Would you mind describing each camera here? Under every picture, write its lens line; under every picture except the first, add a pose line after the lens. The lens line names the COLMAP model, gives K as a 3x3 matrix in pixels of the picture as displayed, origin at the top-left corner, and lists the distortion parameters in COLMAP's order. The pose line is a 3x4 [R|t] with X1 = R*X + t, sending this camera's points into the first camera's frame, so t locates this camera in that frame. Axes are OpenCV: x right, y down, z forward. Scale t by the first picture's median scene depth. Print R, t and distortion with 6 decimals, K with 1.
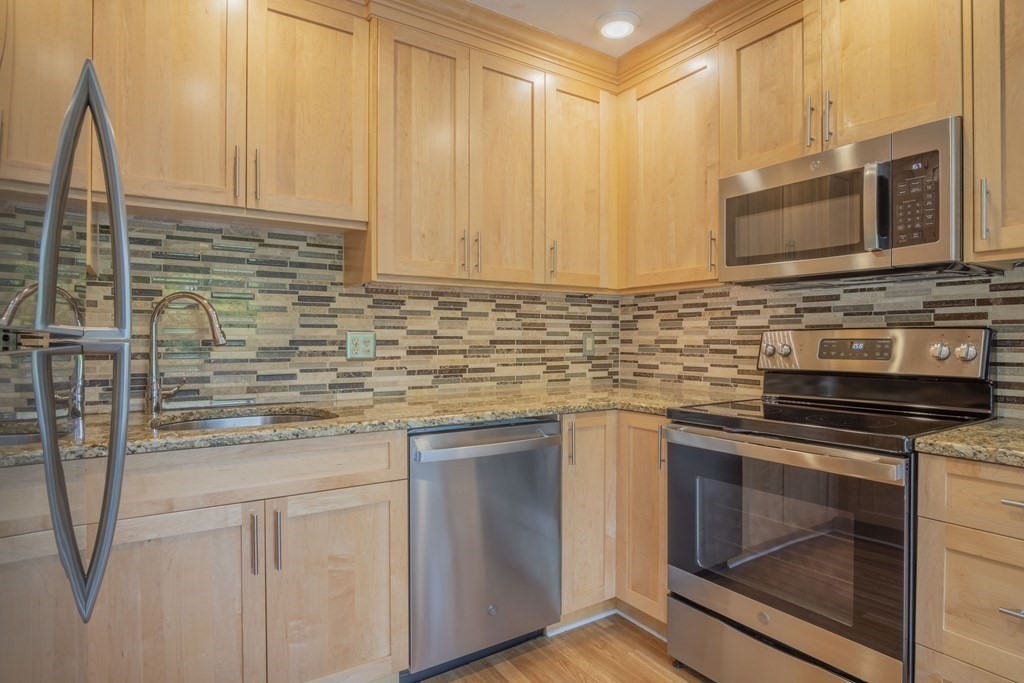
lens RADIAL K [[558.2, 0, 505.3], [0, 558.2, 341.1], [0, 0, 1]] dist [-0.034263, 0.008792]
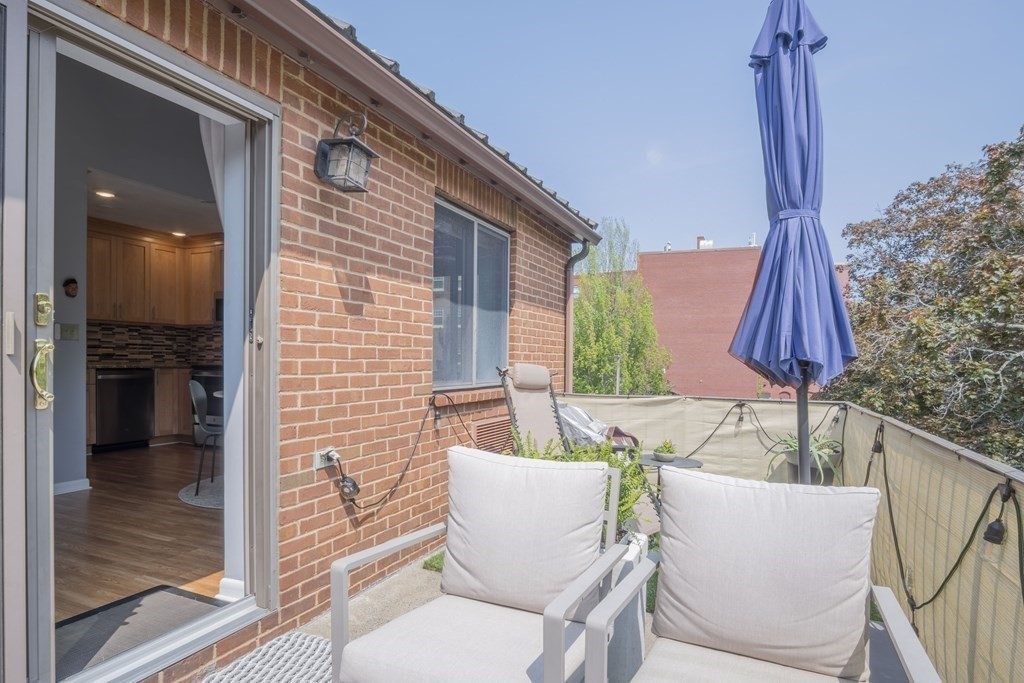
lens RADIAL K [[558.2, 0, 504.6], [0, 558.2, 373.1], [0, 0, 1]] dist [-0.034263, 0.008792]
pose [[0.837850, -0.002992, 0.545893, 0.054726], [-0.010685, 0.999704, 0.021878, 0.065938], [-0.545797, -0.024163, 0.837569, -2.232659]]
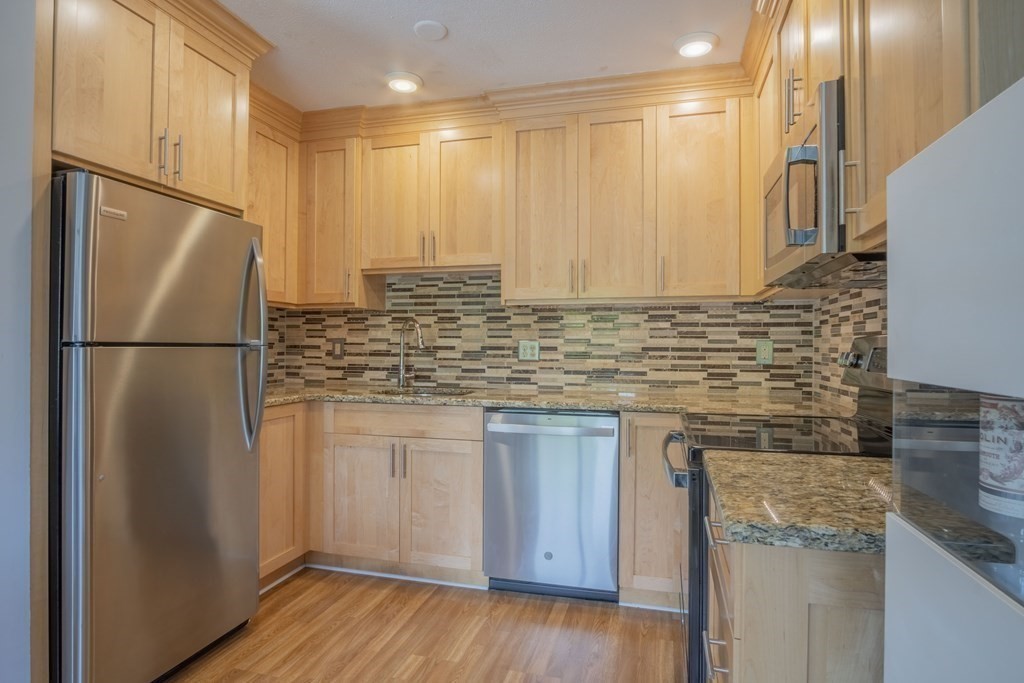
lens RADIAL K [[558.2, 0, 508.9], [0, 558.2, 341.1], [0, 0, 1]] dist [-0.034263, 0.008792]
pose [[0.667787, -0.003367, -0.744345, 0.724193], [-0.007341, 0.999911, -0.011109, 0.000239], [0.744317, 0.012883, 0.667703, 0.049089]]
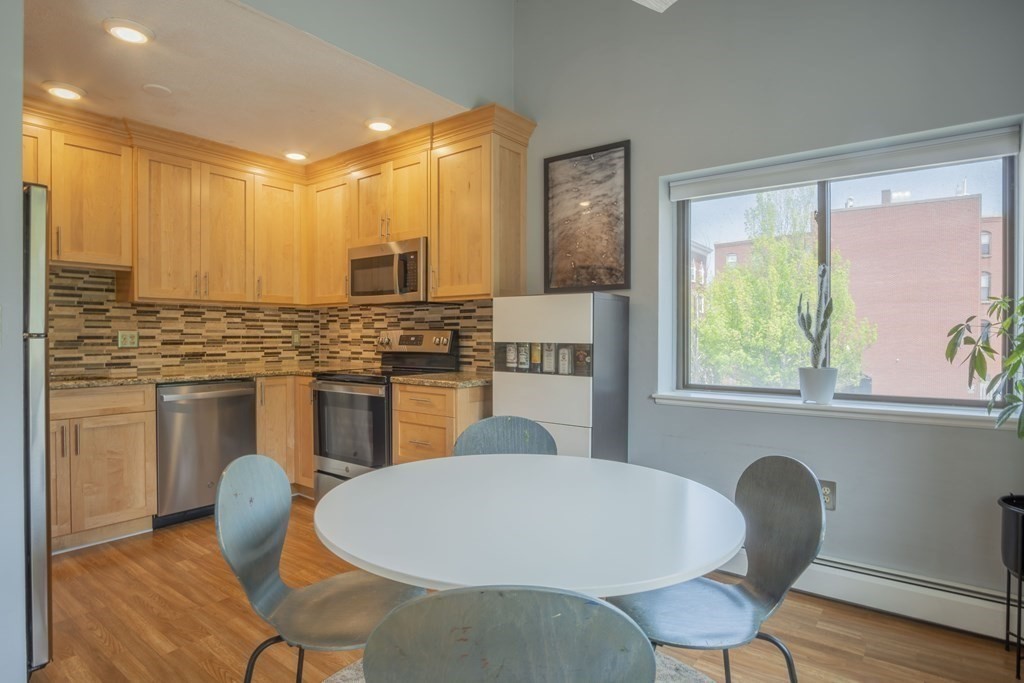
lens RADIAL K [[558.2, 0, 495.9], [0, 558.2, 340.9], [0, 0, 1]] dist [-0.034263, 0.008792]
pose [[0.948146, -0.003215, 0.317819, 0.237869], [0.001080, 0.999976, 0.006892, 0.002954], [-0.317834, -0.006192, 0.948126, -0.829988]]
